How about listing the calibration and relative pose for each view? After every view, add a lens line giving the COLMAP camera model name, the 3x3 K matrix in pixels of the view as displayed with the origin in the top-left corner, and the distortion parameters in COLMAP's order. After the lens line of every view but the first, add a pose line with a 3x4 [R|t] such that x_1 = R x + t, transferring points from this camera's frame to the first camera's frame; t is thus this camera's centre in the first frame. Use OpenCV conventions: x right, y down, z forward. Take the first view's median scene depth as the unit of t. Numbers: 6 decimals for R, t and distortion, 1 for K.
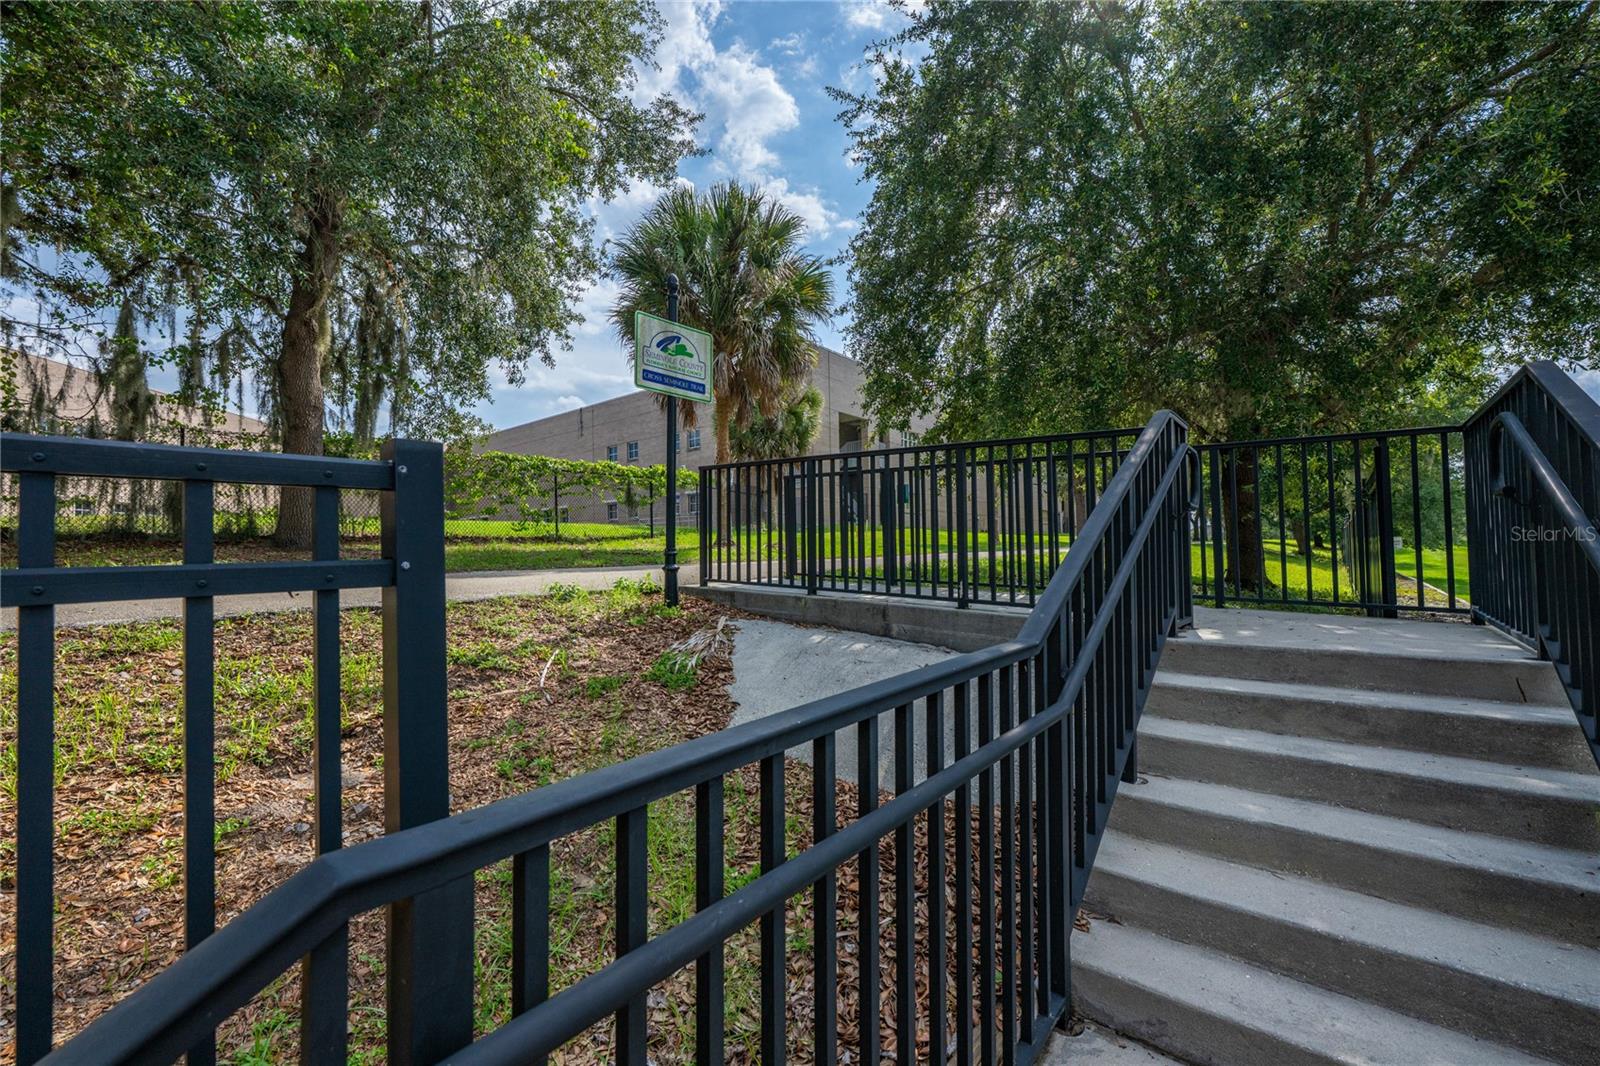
lens RADIAL K [[649.0, 0, 804.5], [0, 649.0, 532.8], [0, 0, 1]] dist [0.003131, -0.000103]
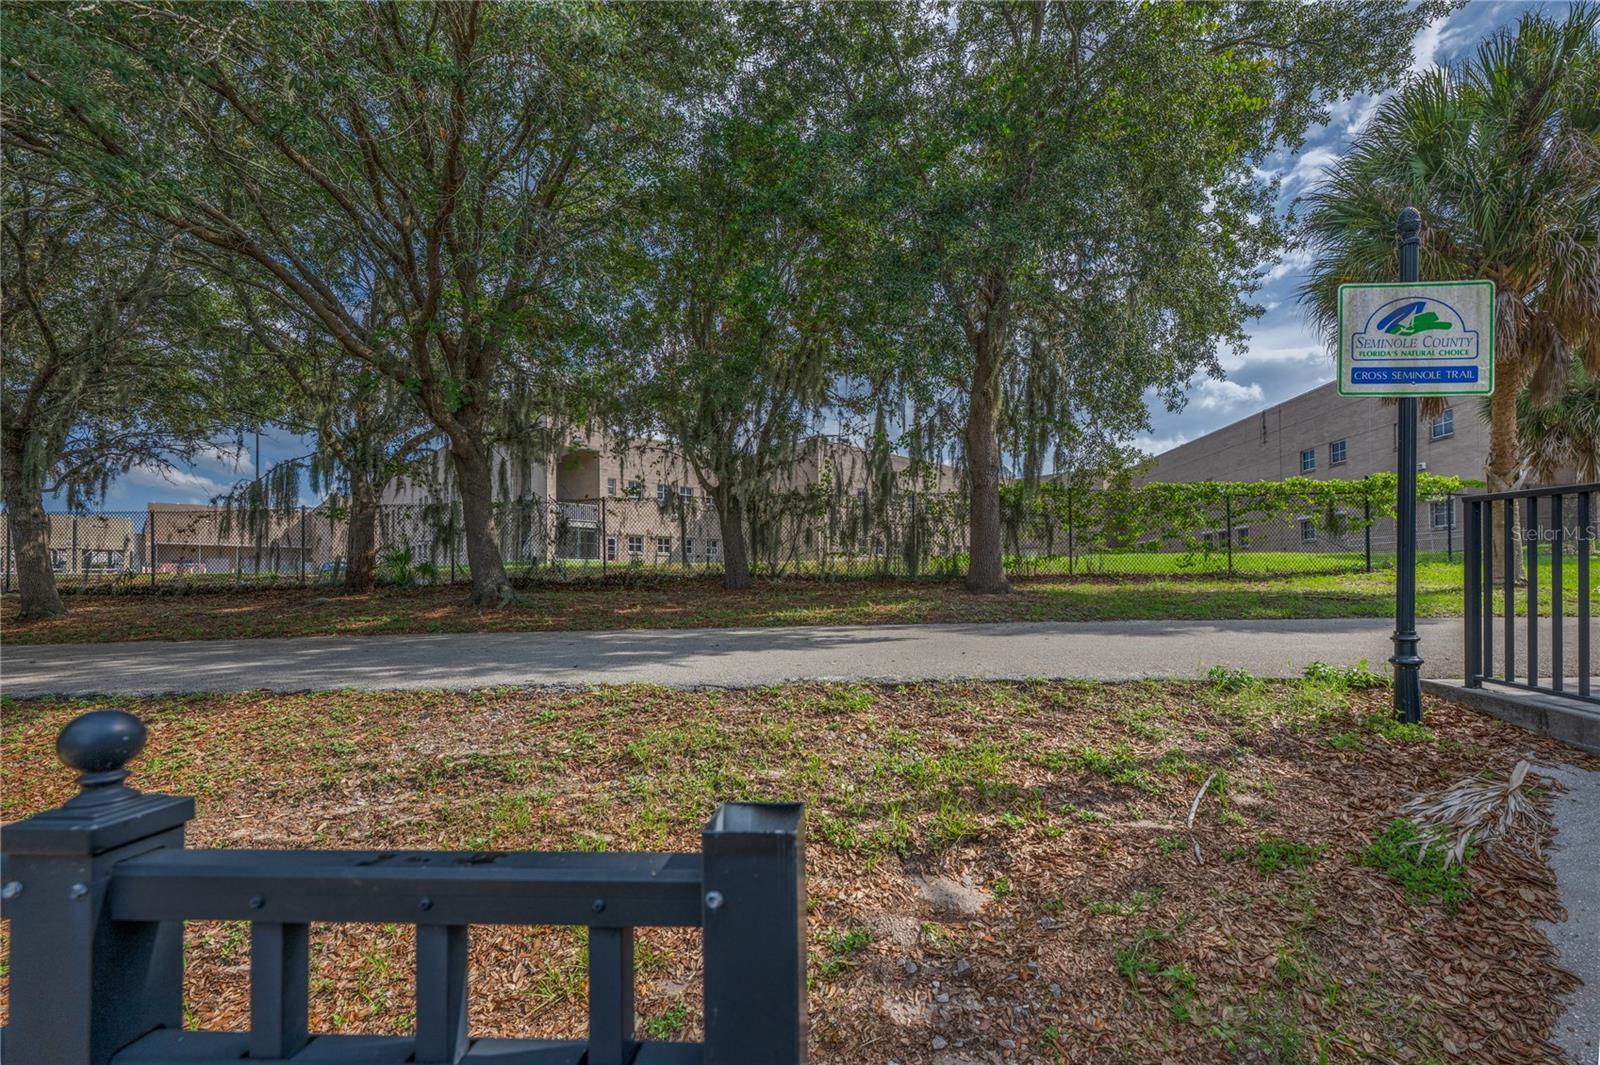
lens RADIAL K [[655.0, 0, 830.4], [0, 655.0, 573.5], [0, 0, 1]] dist [-0.001304, 0.000169]
pose [[0.606842, 0.003939, -0.794813, -0.018768], [0.020109, 0.999592, 0.020308, -0.033572], [0.794568, -0.028307, 0.606515, 0.077467]]
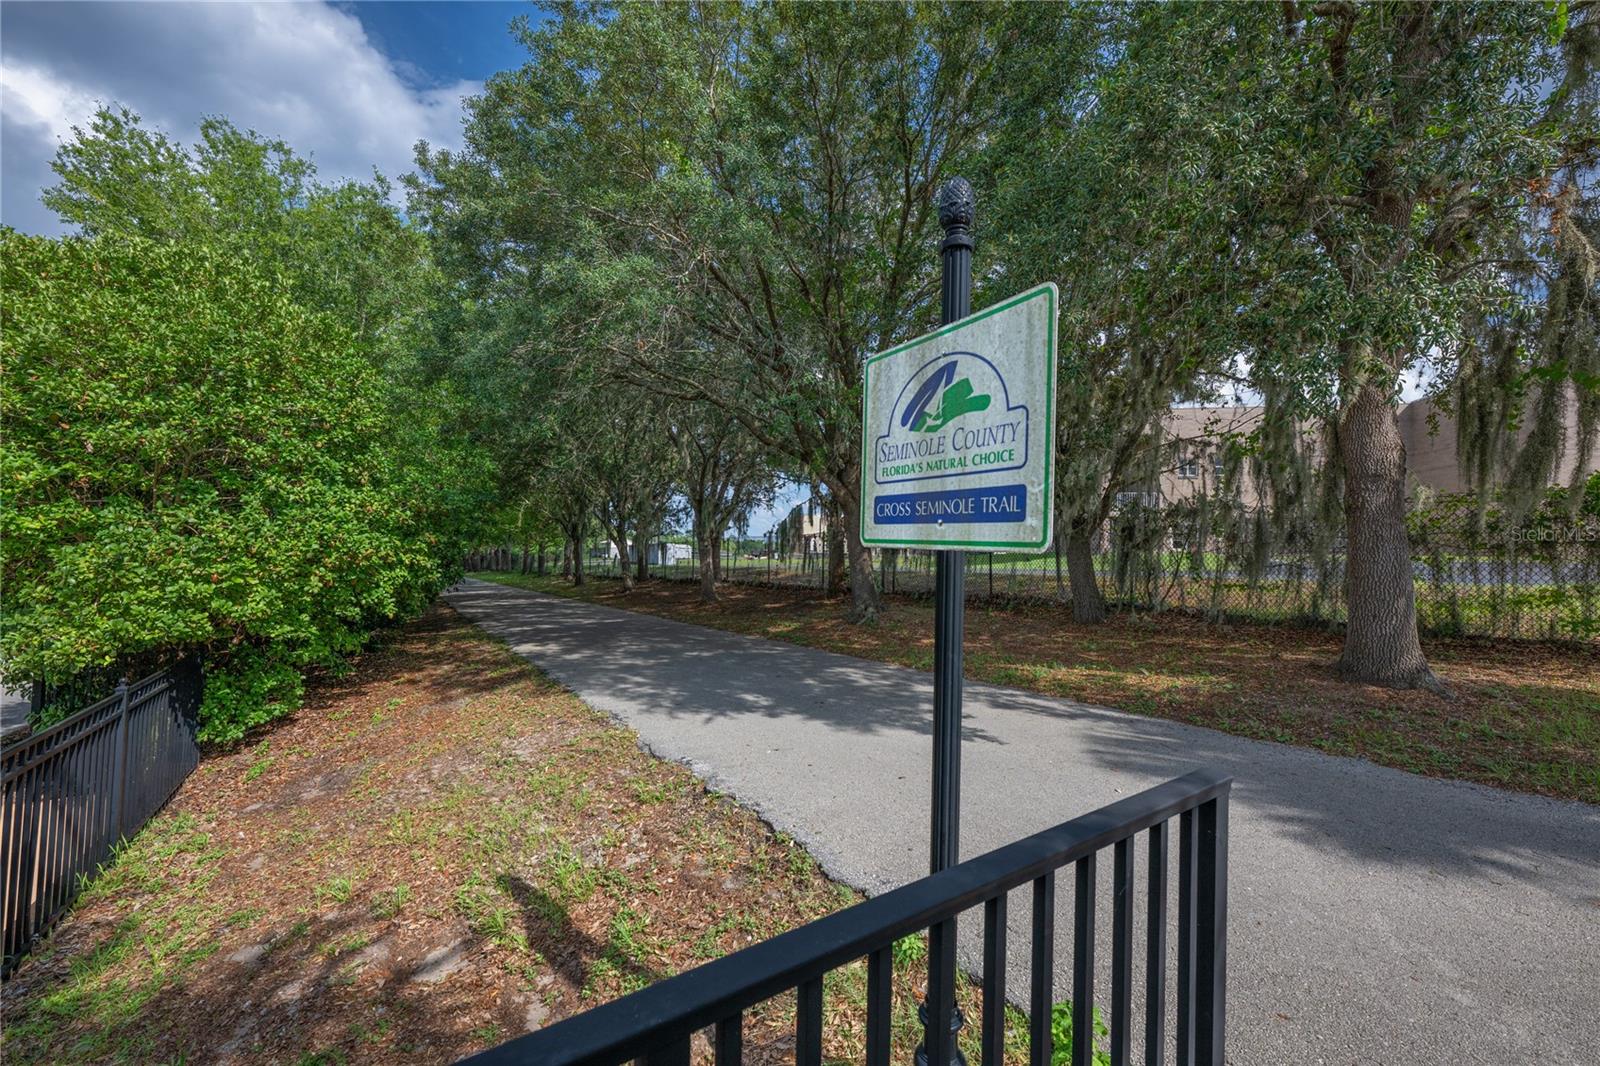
lens RADIAL K [[649.0, 0, 802.7], [0, 649.0, 530.2], [0, 0, 1]] dist [0.003131, -0.000103]
pose [[-0.304566, -0.020774, -0.952265, 0.078575], [0.026489, 0.999191, -0.030270, -0.119980], [0.952123, -0.034444, -0.303769, 0.584785]]
